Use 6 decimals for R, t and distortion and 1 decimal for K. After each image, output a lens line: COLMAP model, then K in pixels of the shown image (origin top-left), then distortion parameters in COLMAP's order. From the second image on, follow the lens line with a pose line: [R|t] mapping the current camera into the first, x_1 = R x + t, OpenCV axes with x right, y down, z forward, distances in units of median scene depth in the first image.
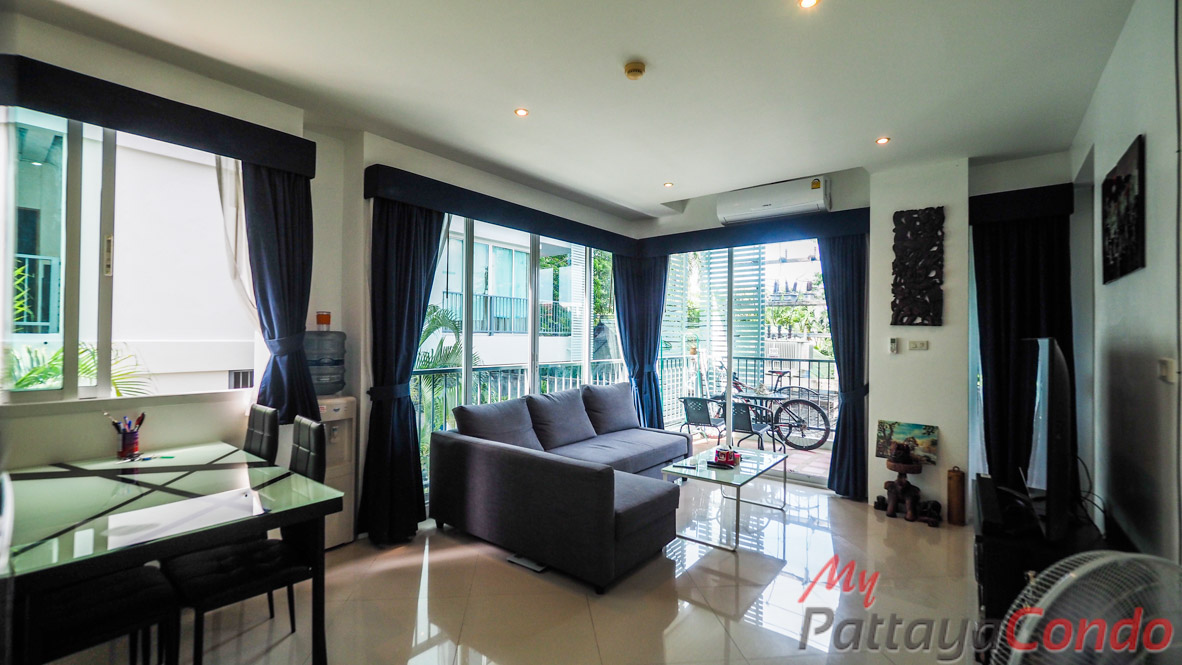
lens RADIAL K [[500.4, 0, 581.2], [0, 500.4, 331.4], [0, 0, 1]] dist [0.003277, -0.000205]
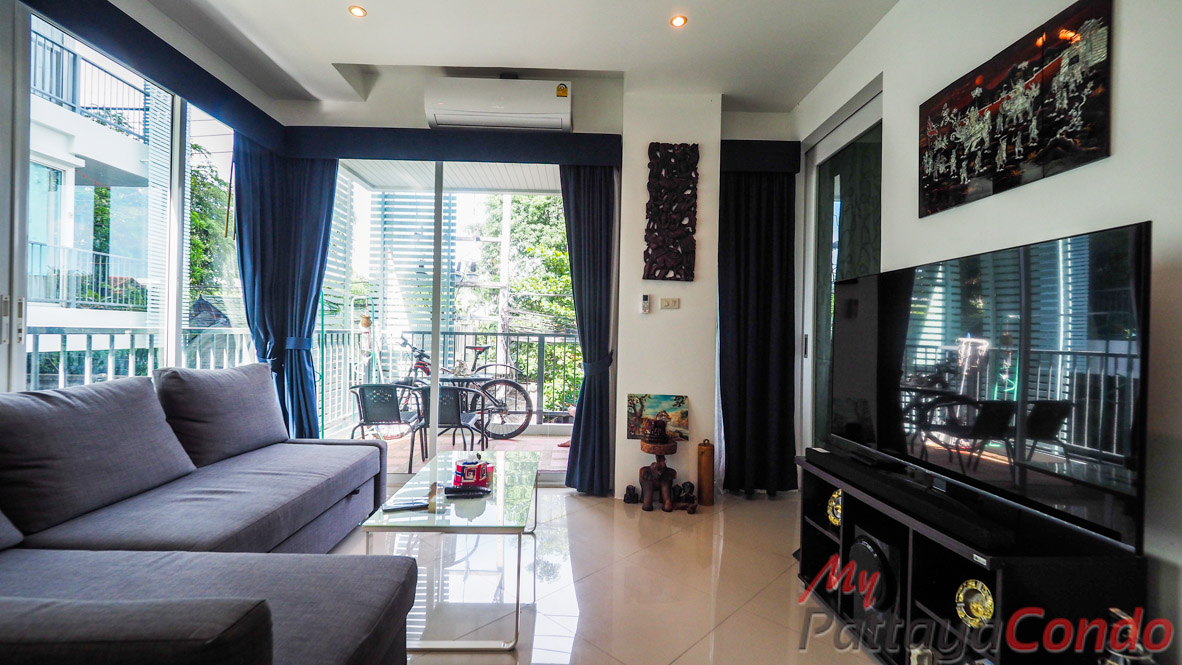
lens RADIAL K [[500.4, 0, 581.2], [0, 500.4, 331.4], [0, 0, 1]] dist [0.003277, -0.000205]
pose [[0.773057, 0.005647, 0.634311, 0.011842], [-0.017849, 0.999758, 0.012854, 0.065690], [-0.634085, -0.021259, 0.772971, 0.421652]]
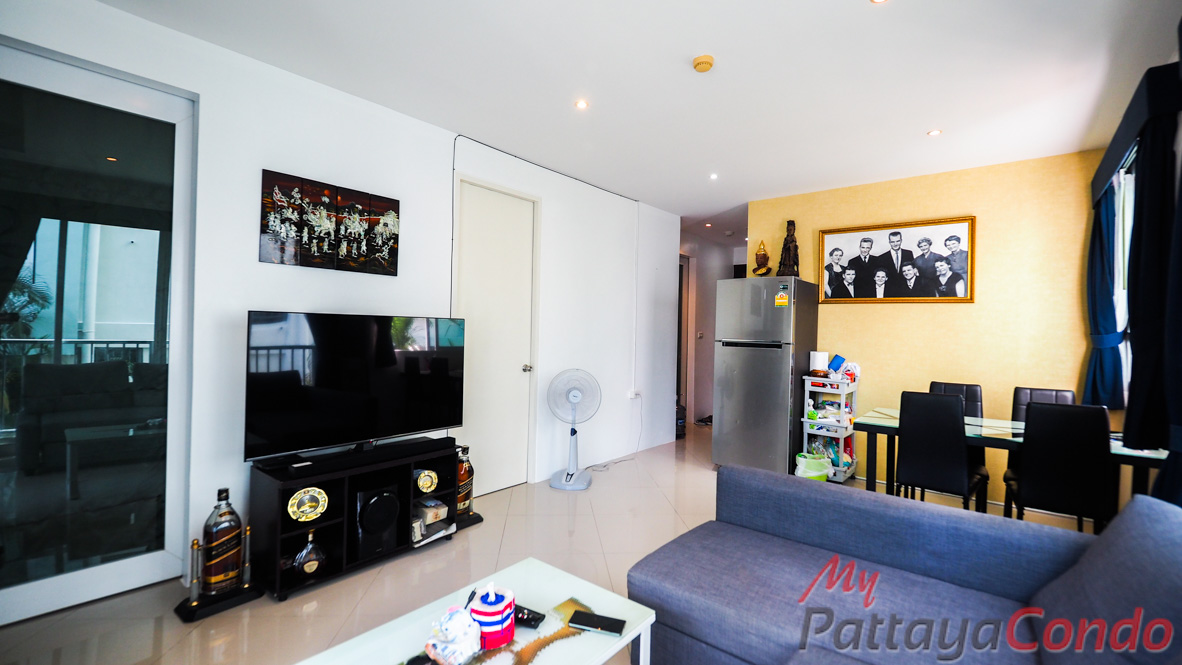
lens RADIAL K [[500.4, 0, 581.2], [0, 500.4, 331.4], [0, 0, 1]] dist [0.003277, -0.000205]
pose [[-0.998680, -0.035720, 0.036904, 0.190174], [-0.035991, 0.999330, -0.006708, 0.024330], [-0.036640, -0.008027, -0.999296, 1.265954]]
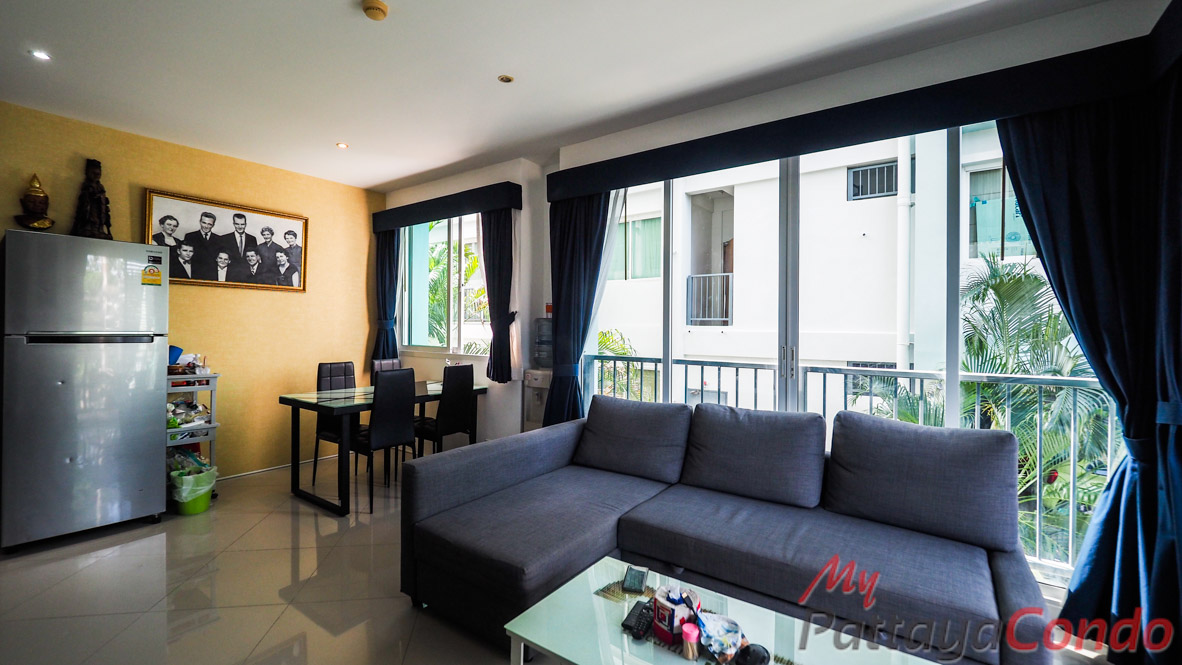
lens RADIAL K [[520.3, 0, 546.4], [0, 520.3, 332.3], [0, 0, 1]] dist [0.028208, -0.000021]
pose [[0.003447, 0.001937, -0.999992, 0.649253], [0.002848, 0.999994, 0.001947, 0.023191], [0.999990, -0.002854, 0.003441, 0.799946]]
